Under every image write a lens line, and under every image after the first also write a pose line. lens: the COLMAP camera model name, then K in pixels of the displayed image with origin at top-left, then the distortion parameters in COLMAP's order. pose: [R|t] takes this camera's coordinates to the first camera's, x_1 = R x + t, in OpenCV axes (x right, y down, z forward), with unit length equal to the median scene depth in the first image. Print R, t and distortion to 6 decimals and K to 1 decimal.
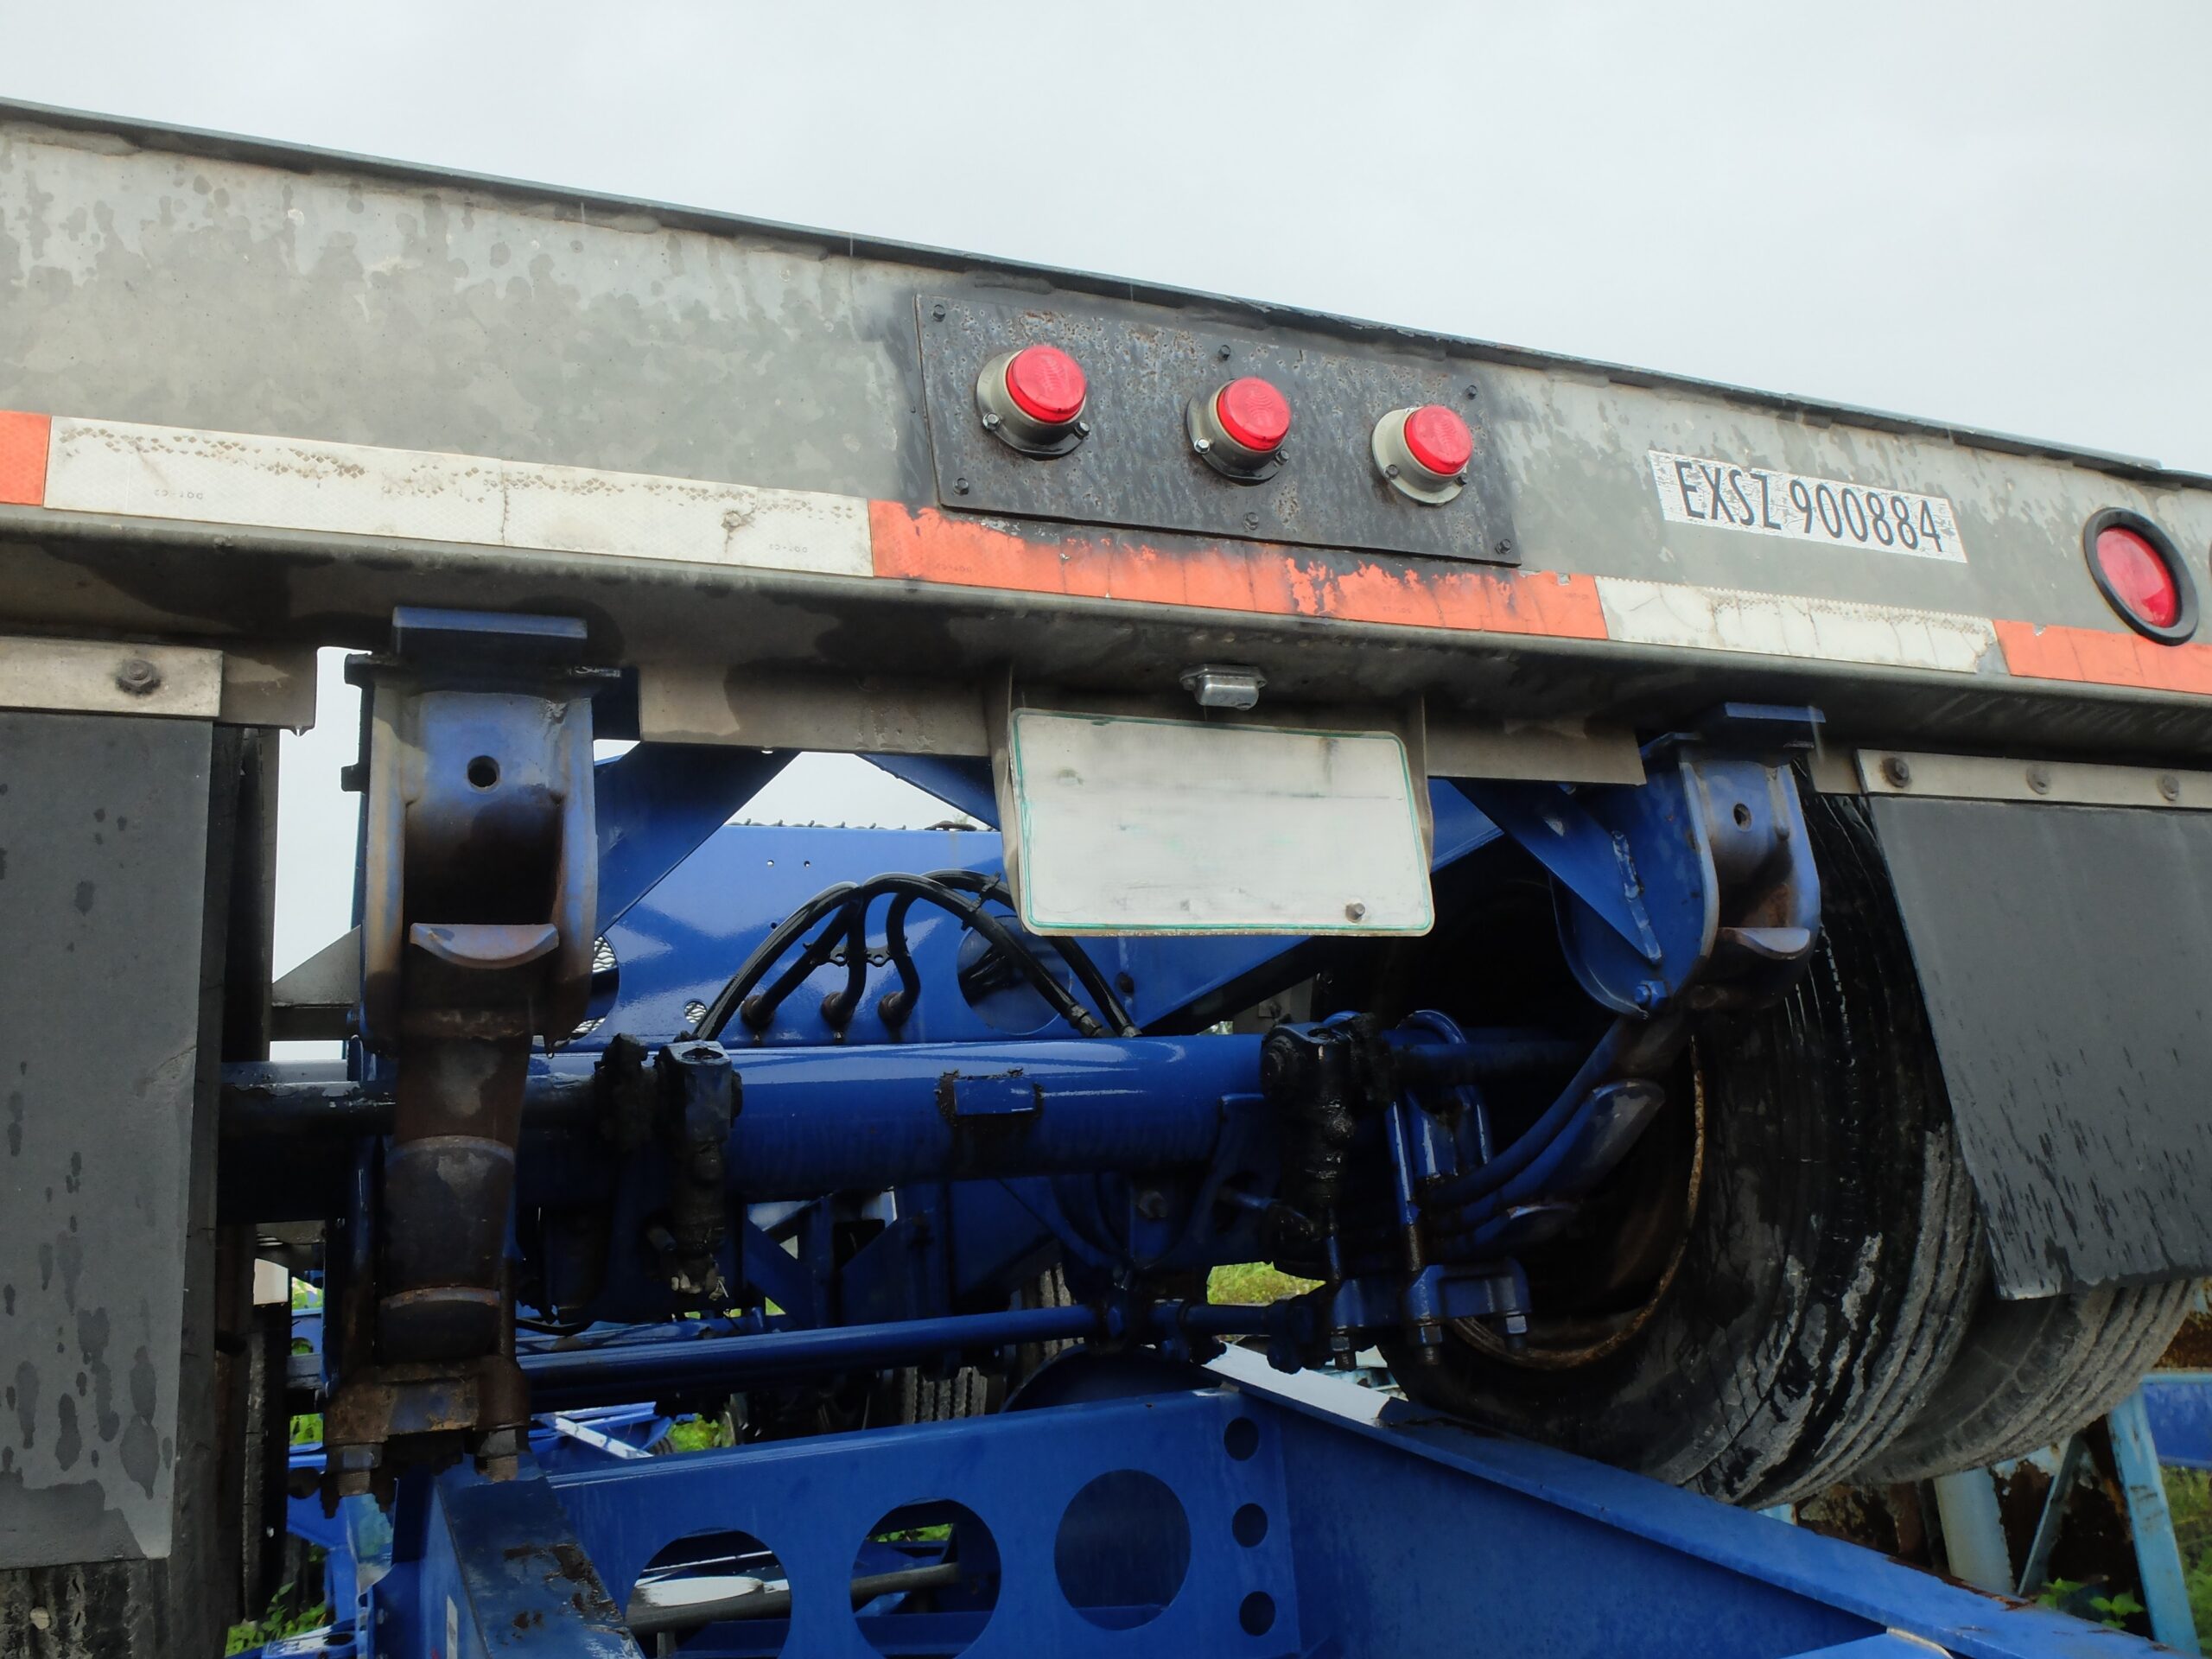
lens RADIAL K [[1734.3, 0, 1098.2], [0, 1734.3, 798.8], [0, 0, 1]] dist [-0.032696, 0.001752]
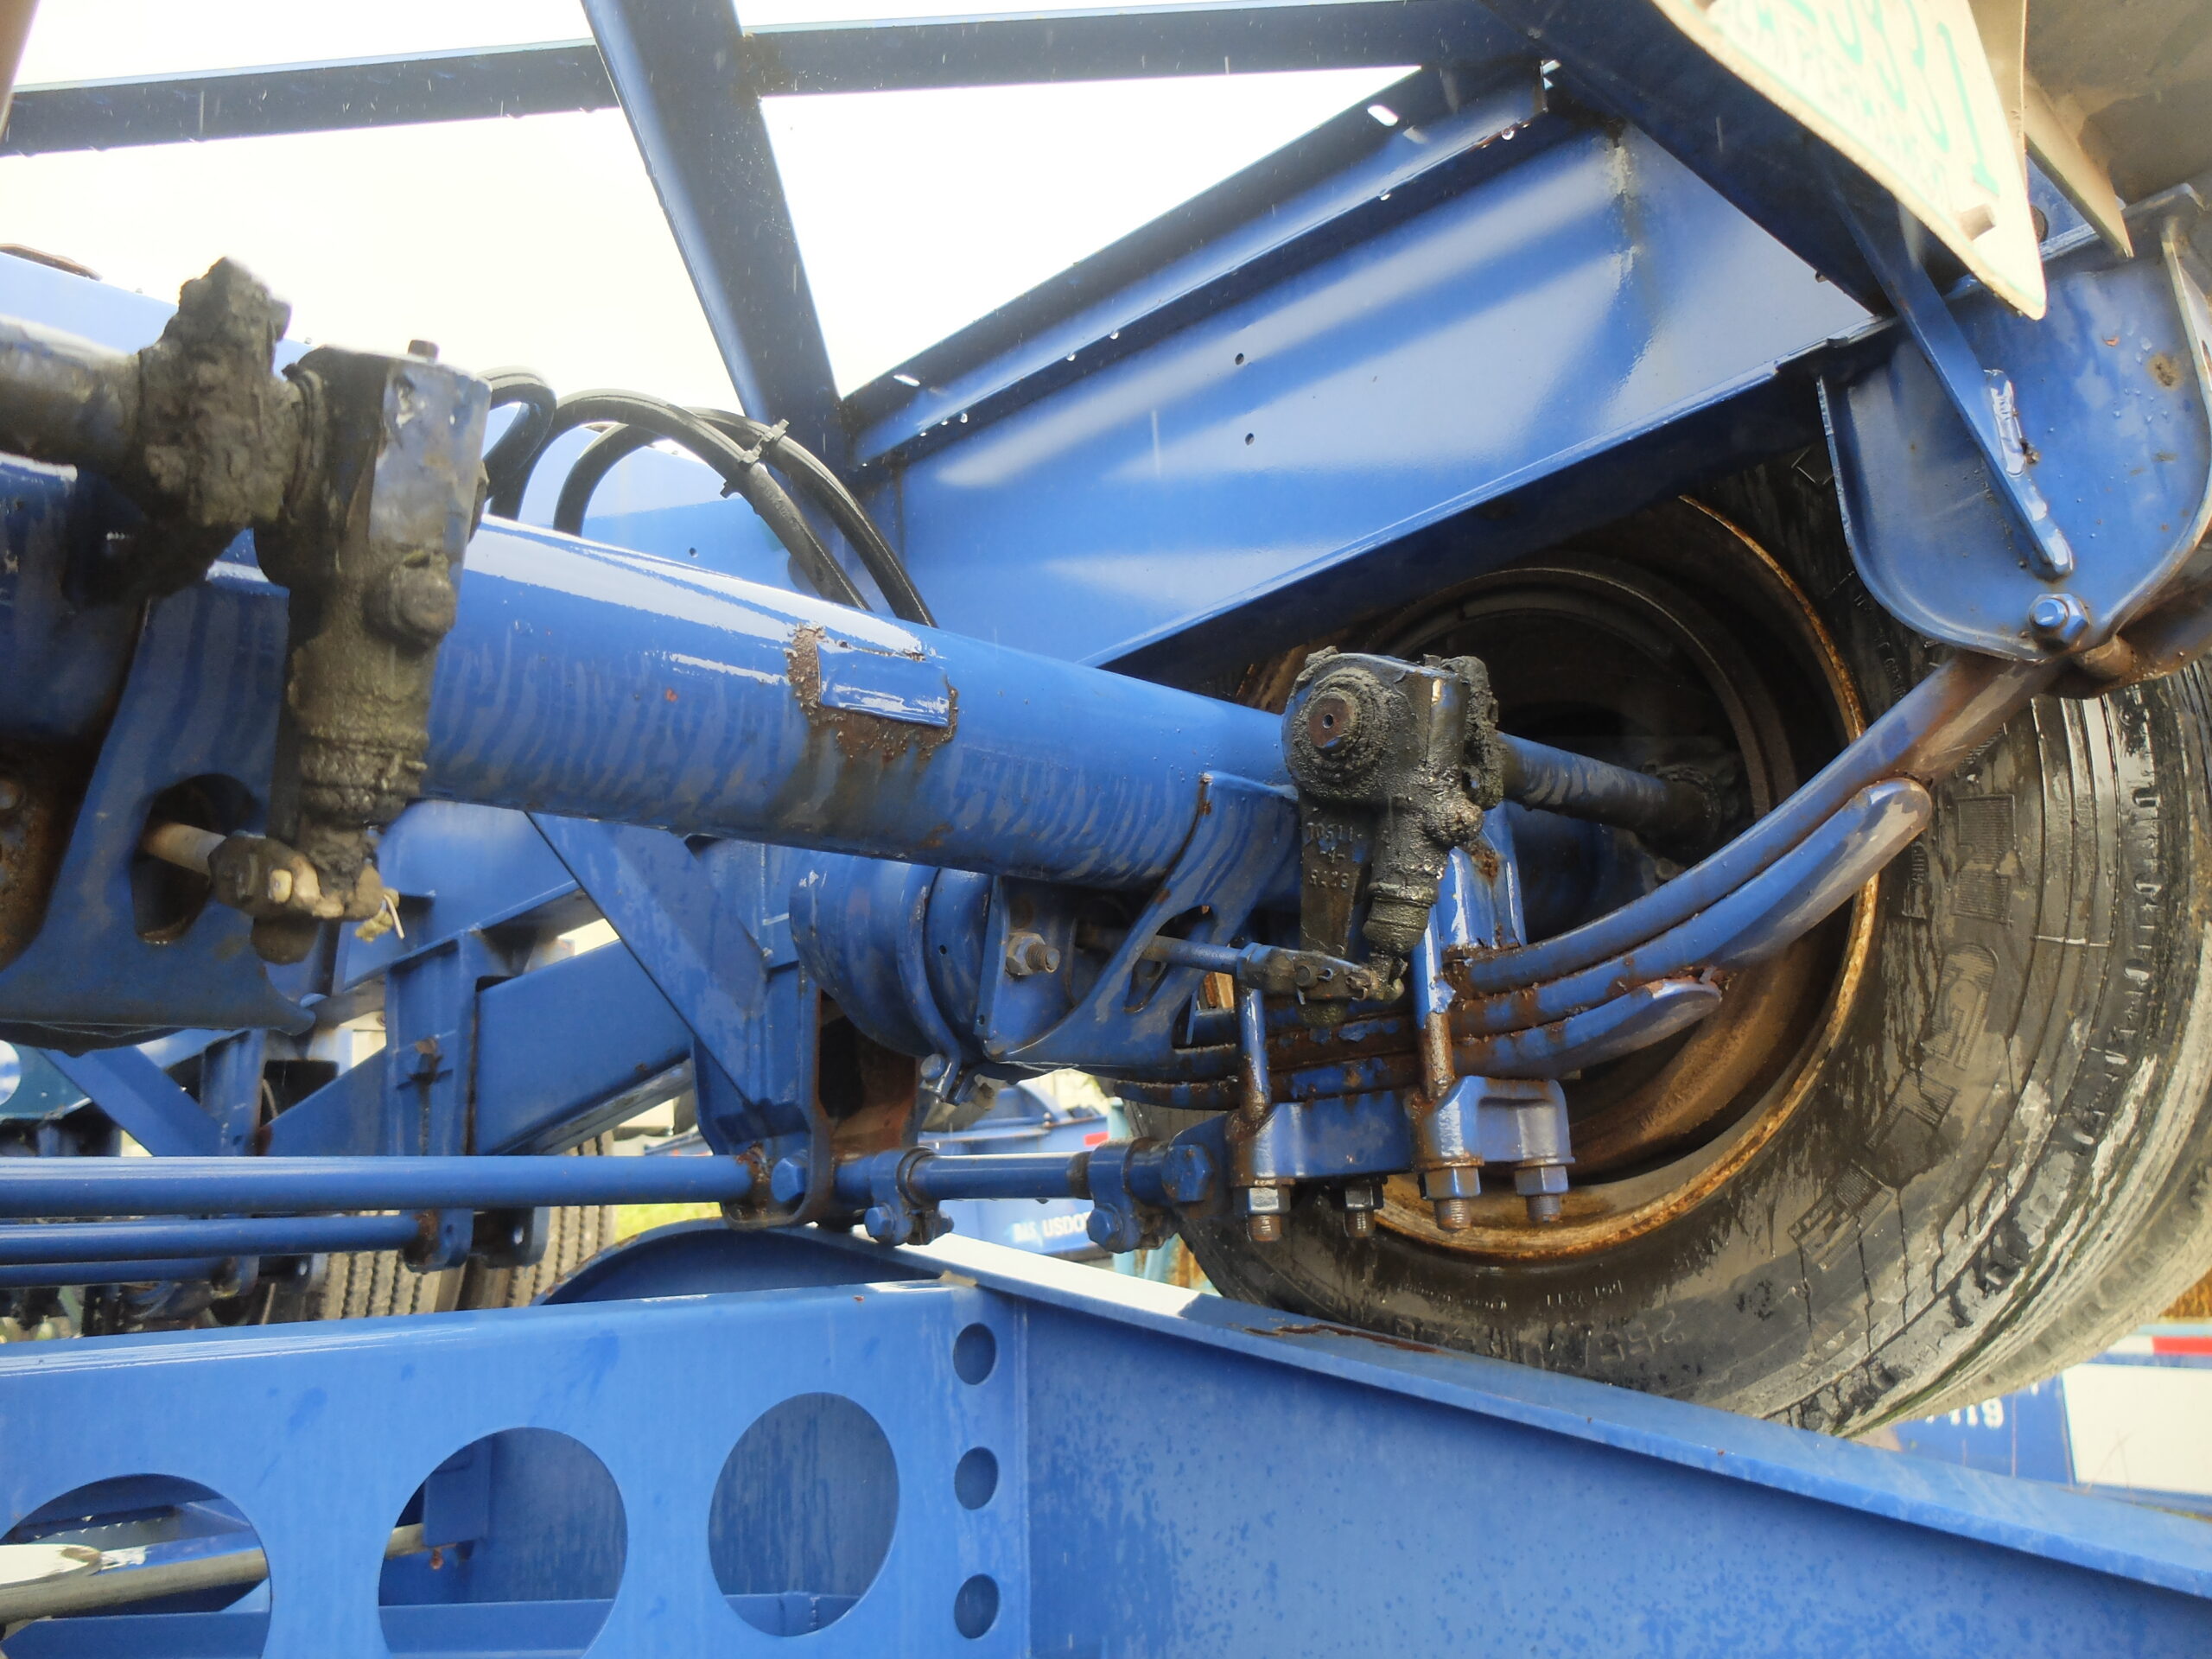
lens RADIAL K [[1734.3, 0, 1098.2], [0, 1734.3, 798.8], [0, 0, 1]] dist [-0.032696, 0.001752]
pose [[0.935470, 0.132177, 0.327759, -0.165790], [-0.138976, 0.990292, -0.002702, 0.194422], [-0.324934, -0.043023, 0.944757, 0.454212]]
